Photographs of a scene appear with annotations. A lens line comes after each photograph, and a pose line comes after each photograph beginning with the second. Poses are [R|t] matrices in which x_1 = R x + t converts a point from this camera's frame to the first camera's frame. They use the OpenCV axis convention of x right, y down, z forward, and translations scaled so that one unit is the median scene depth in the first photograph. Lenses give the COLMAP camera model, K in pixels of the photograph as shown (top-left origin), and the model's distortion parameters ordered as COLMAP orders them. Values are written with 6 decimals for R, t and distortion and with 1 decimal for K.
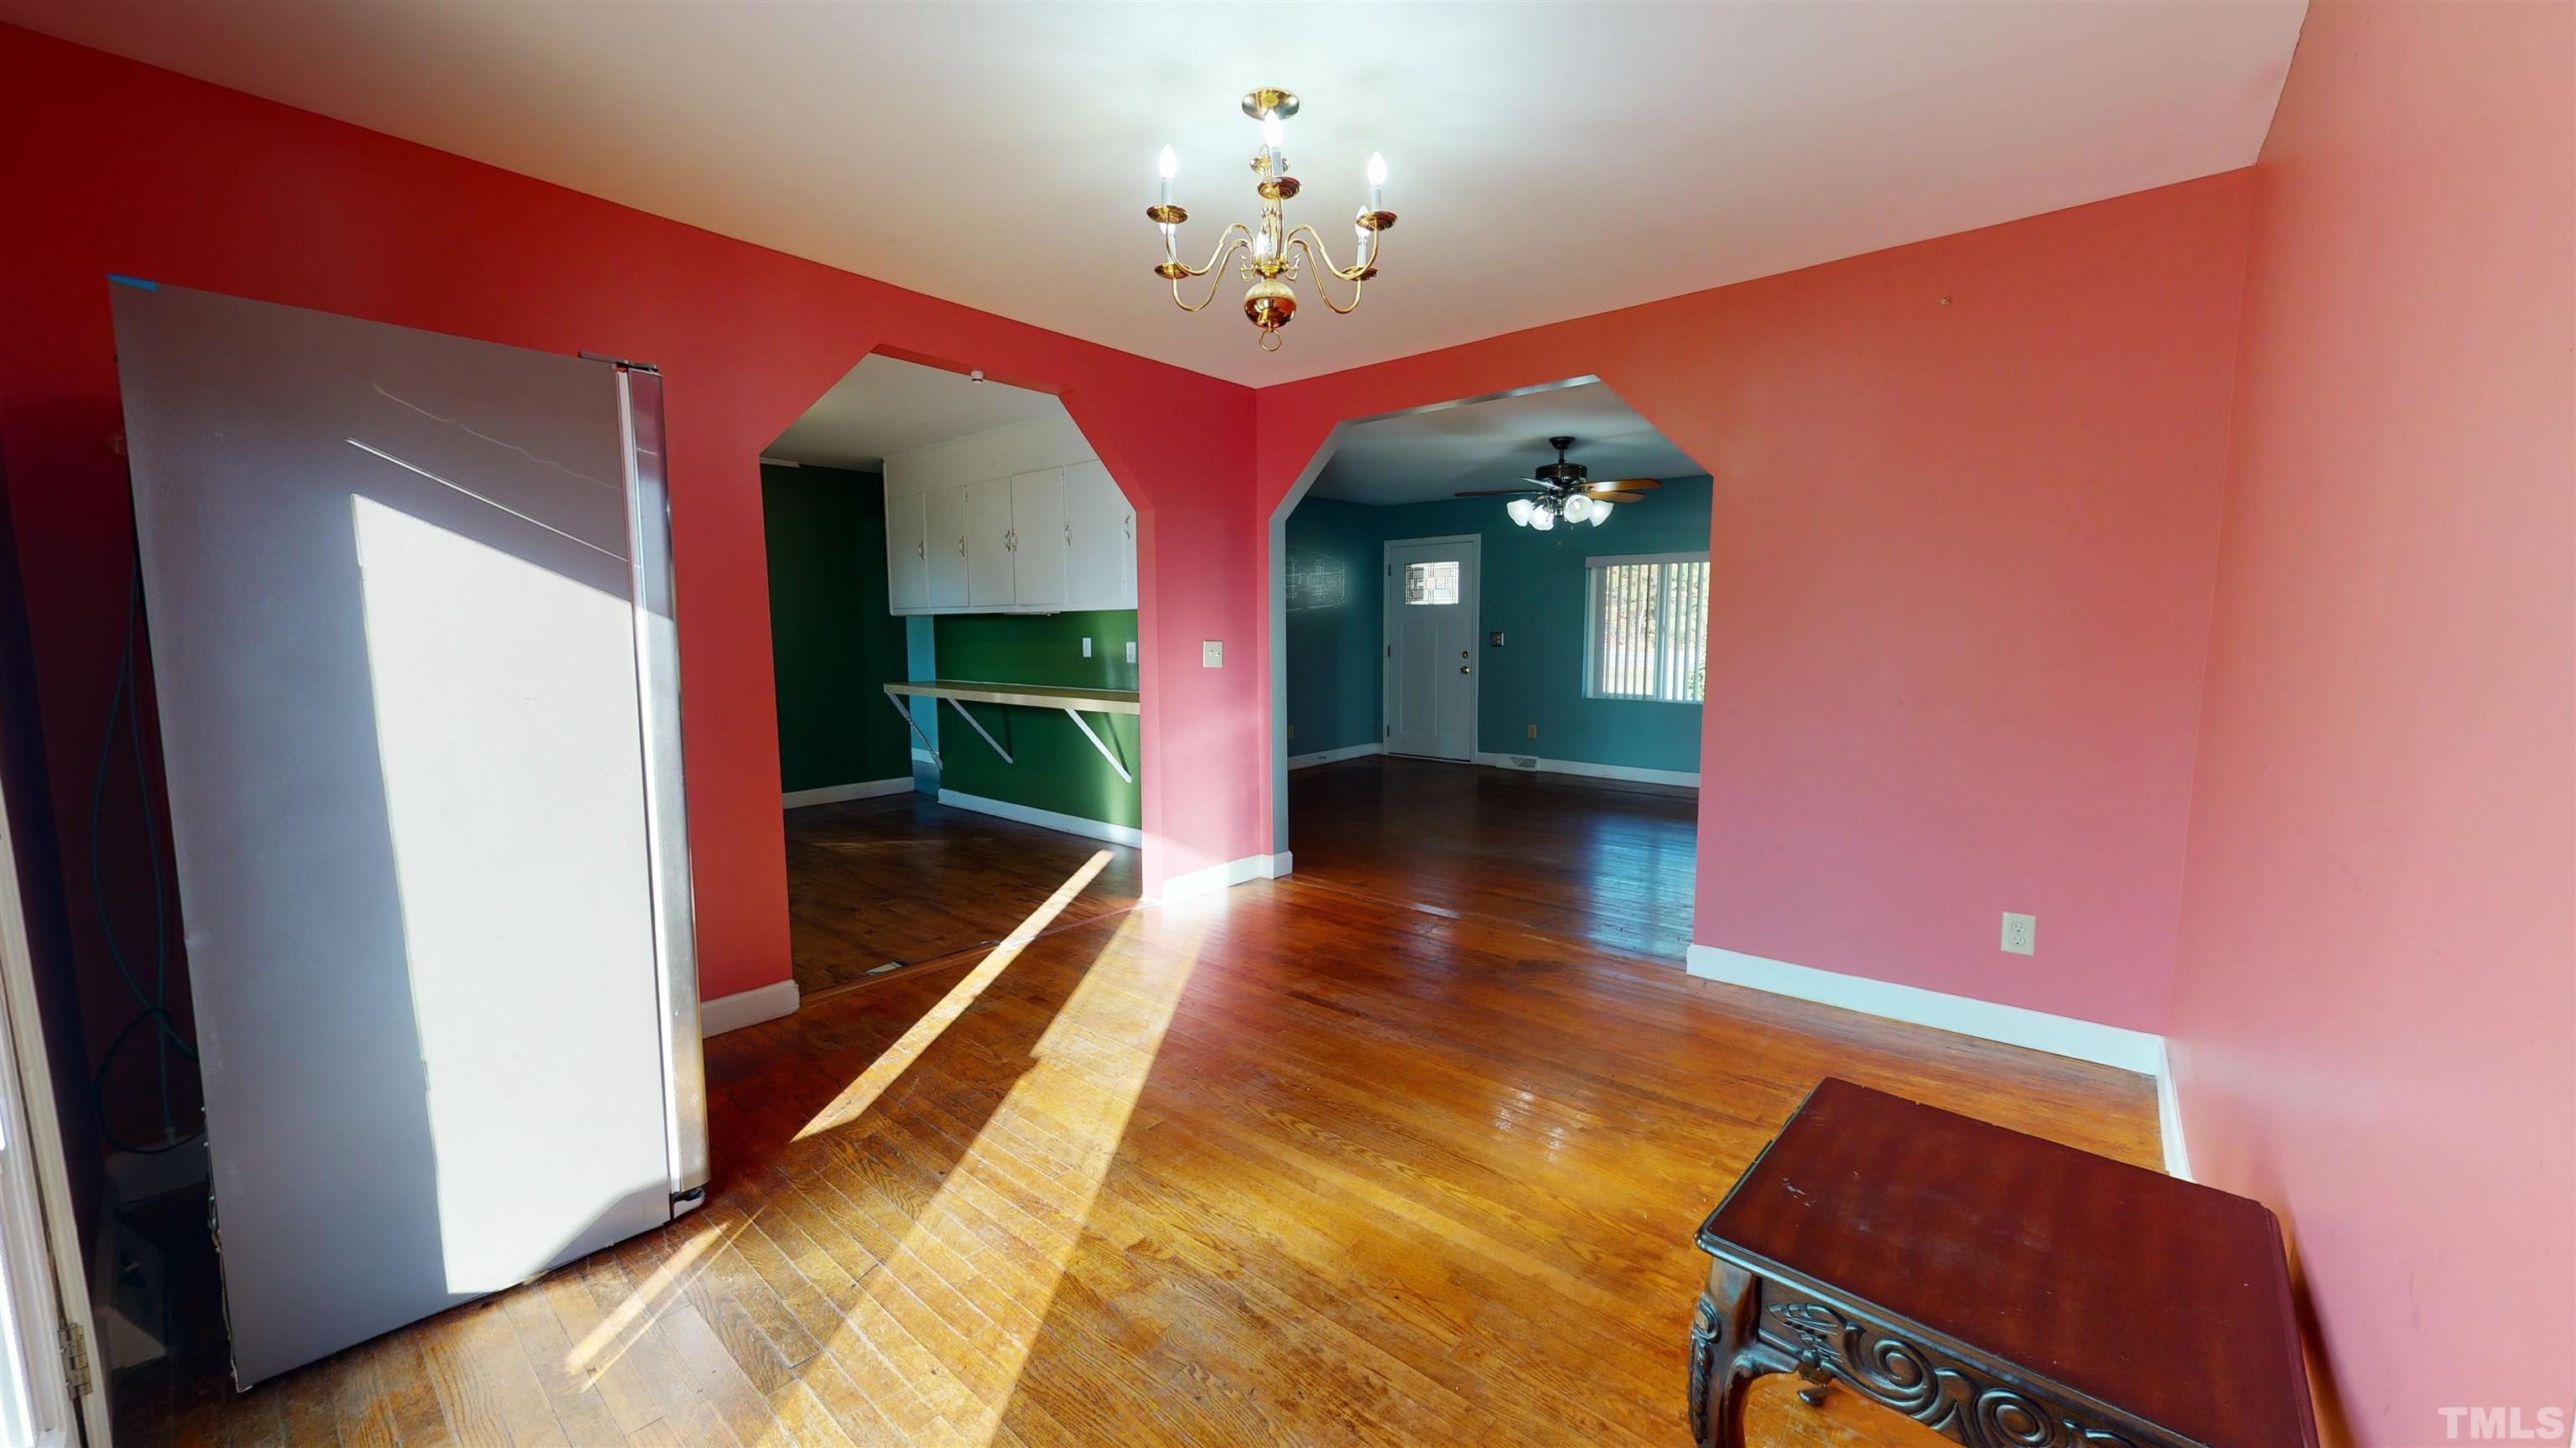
lens RADIAL K [[944.1, 0, 1288.0], [0, 944.1, 724.0], [0, 0, 1]] dist [-0.000073, -0.000326]
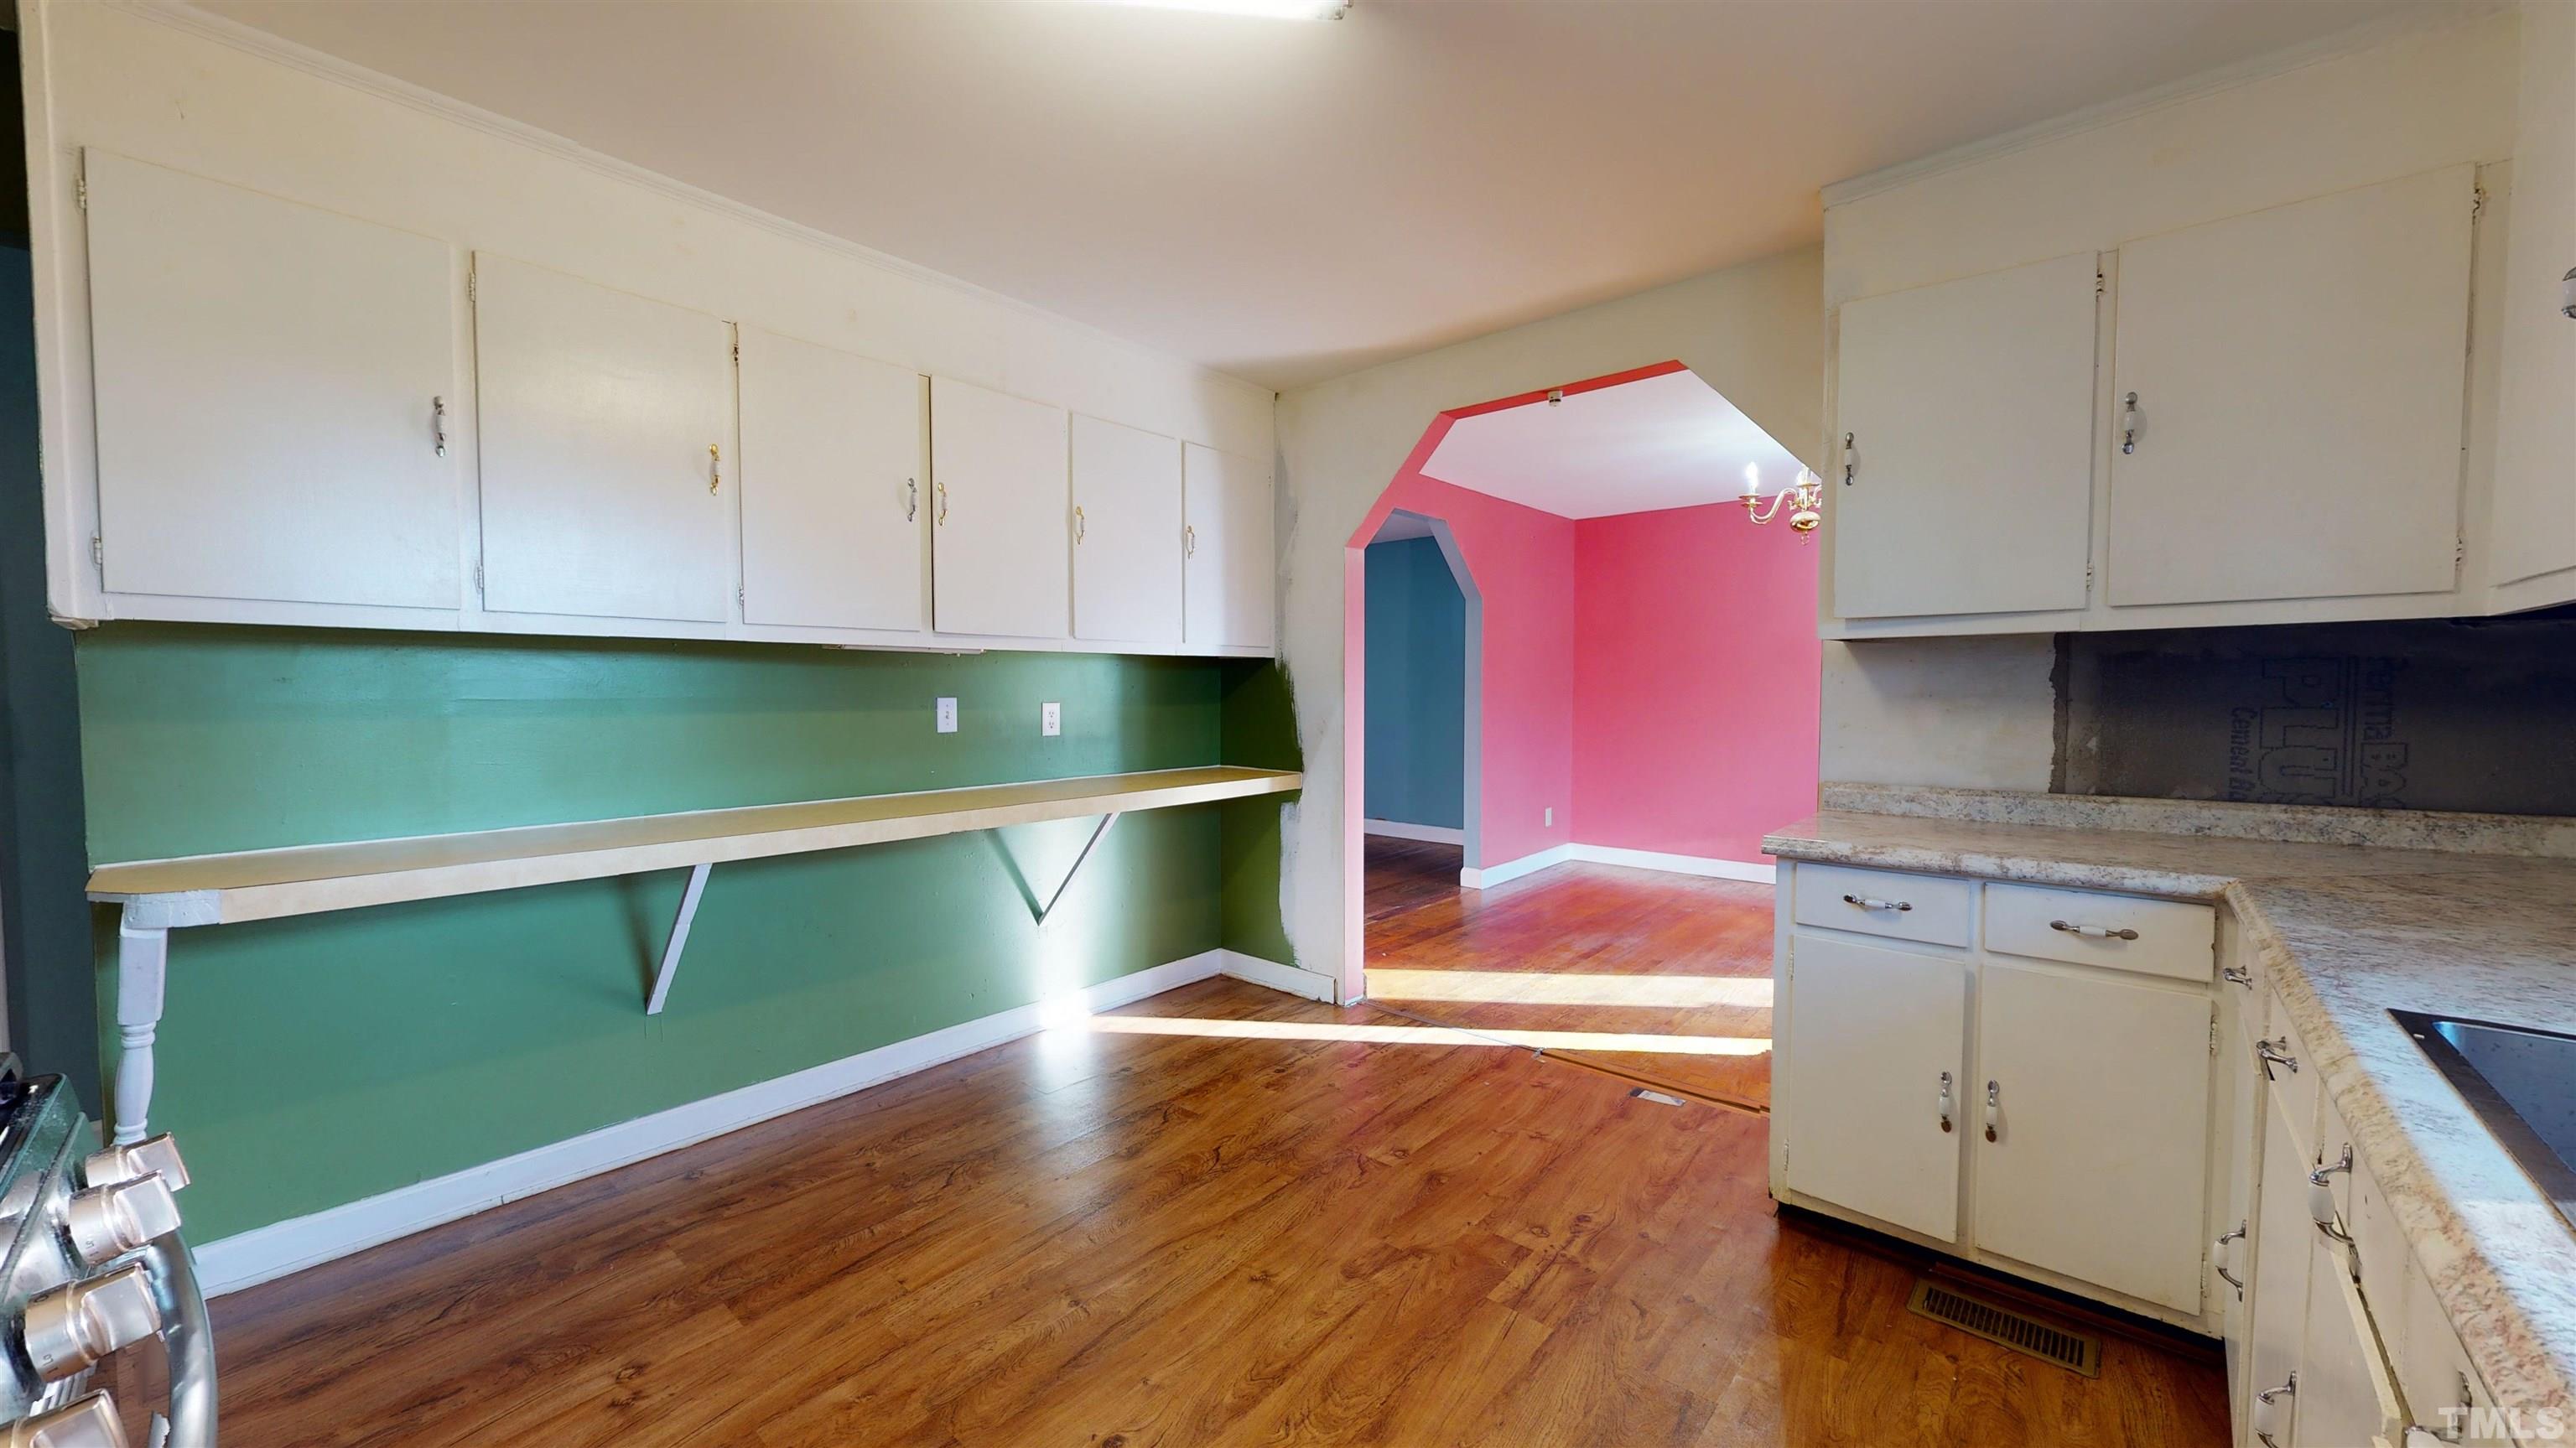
lens RADIAL K [[944.1, 0, 1288.0], [0, 944.1, 724.0], [0, 0, 1]] dist [-0.000073, -0.000326]
pose [[0.003522, -0.041279, 0.999141, -1.182135], [0.092502, 0.994877, 0.040776, -0.124348], [-0.995706, 0.092279, 0.007323, 1.227018]]
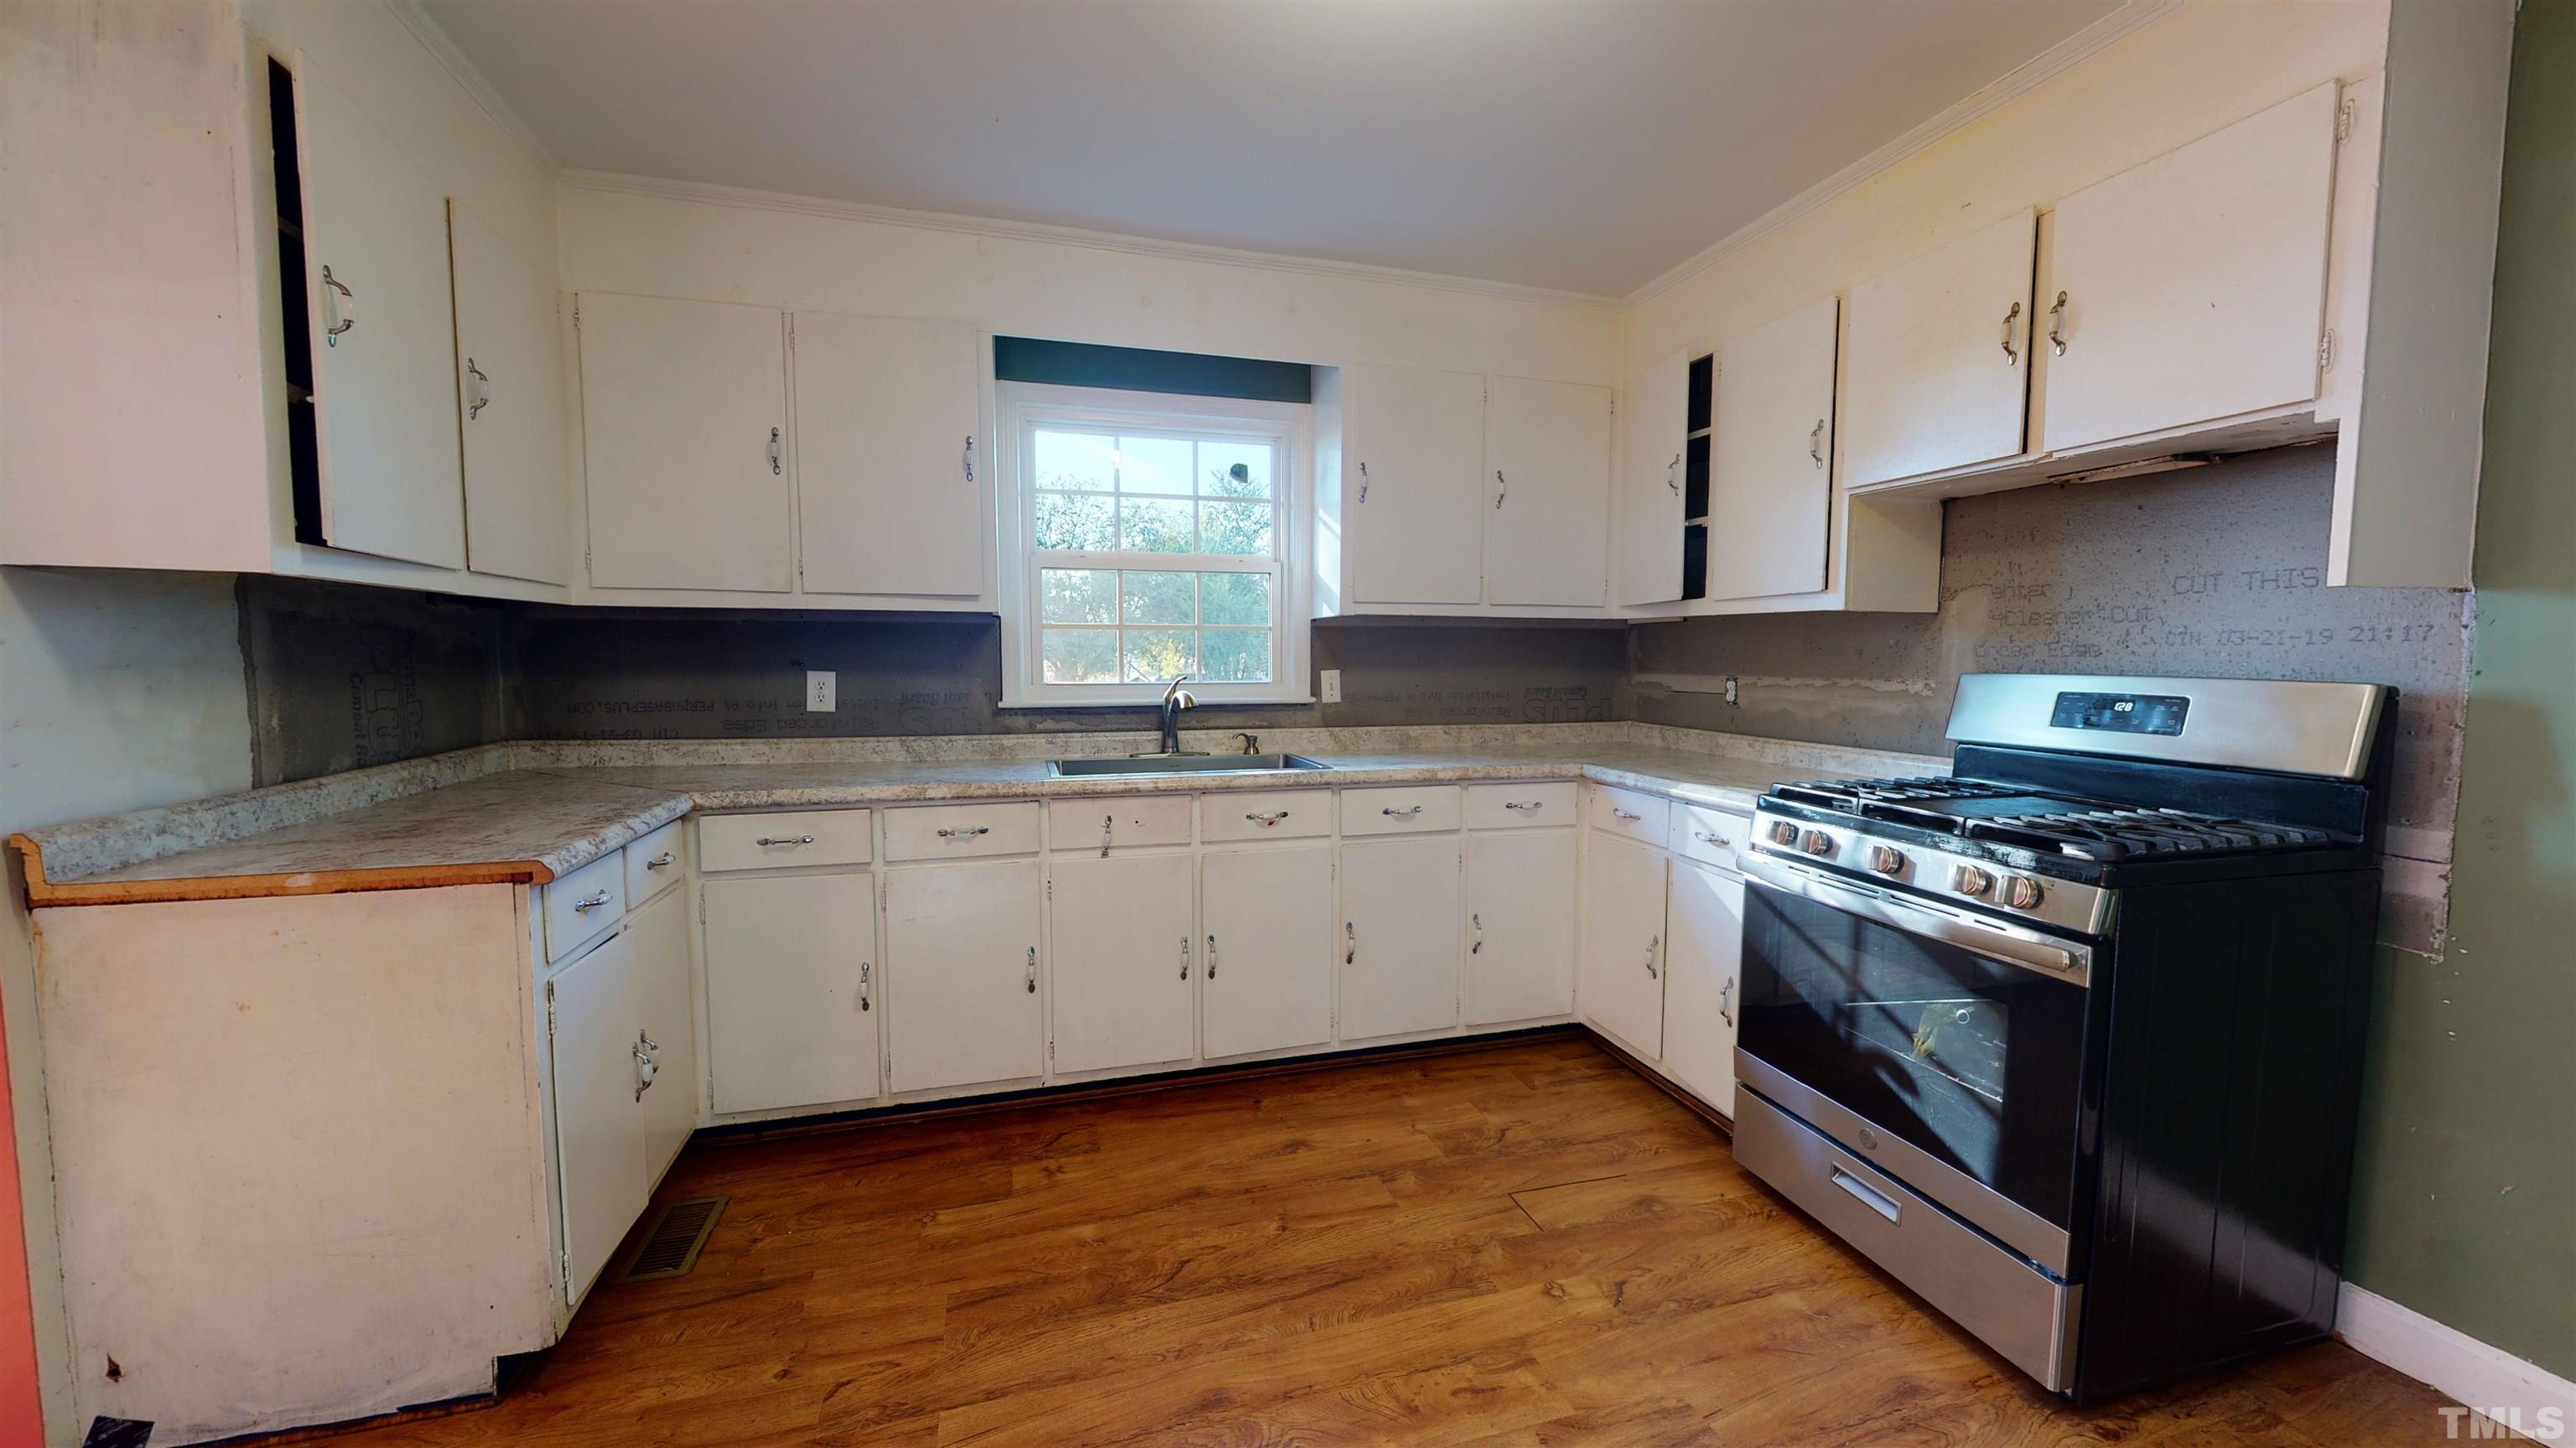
lens RADIAL K [[944.1, 0, 1288.0], [0, 944.1, 724.0], [0, 0, 1]] dist [-0.000073, -0.000326]
pose [[-0.540483, 0.055146, -0.839546, -0.435461], [-0.081436, 0.989736, 0.117438, -0.140596], [0.837404, 0.131842, -0.530445, 1.436372]]
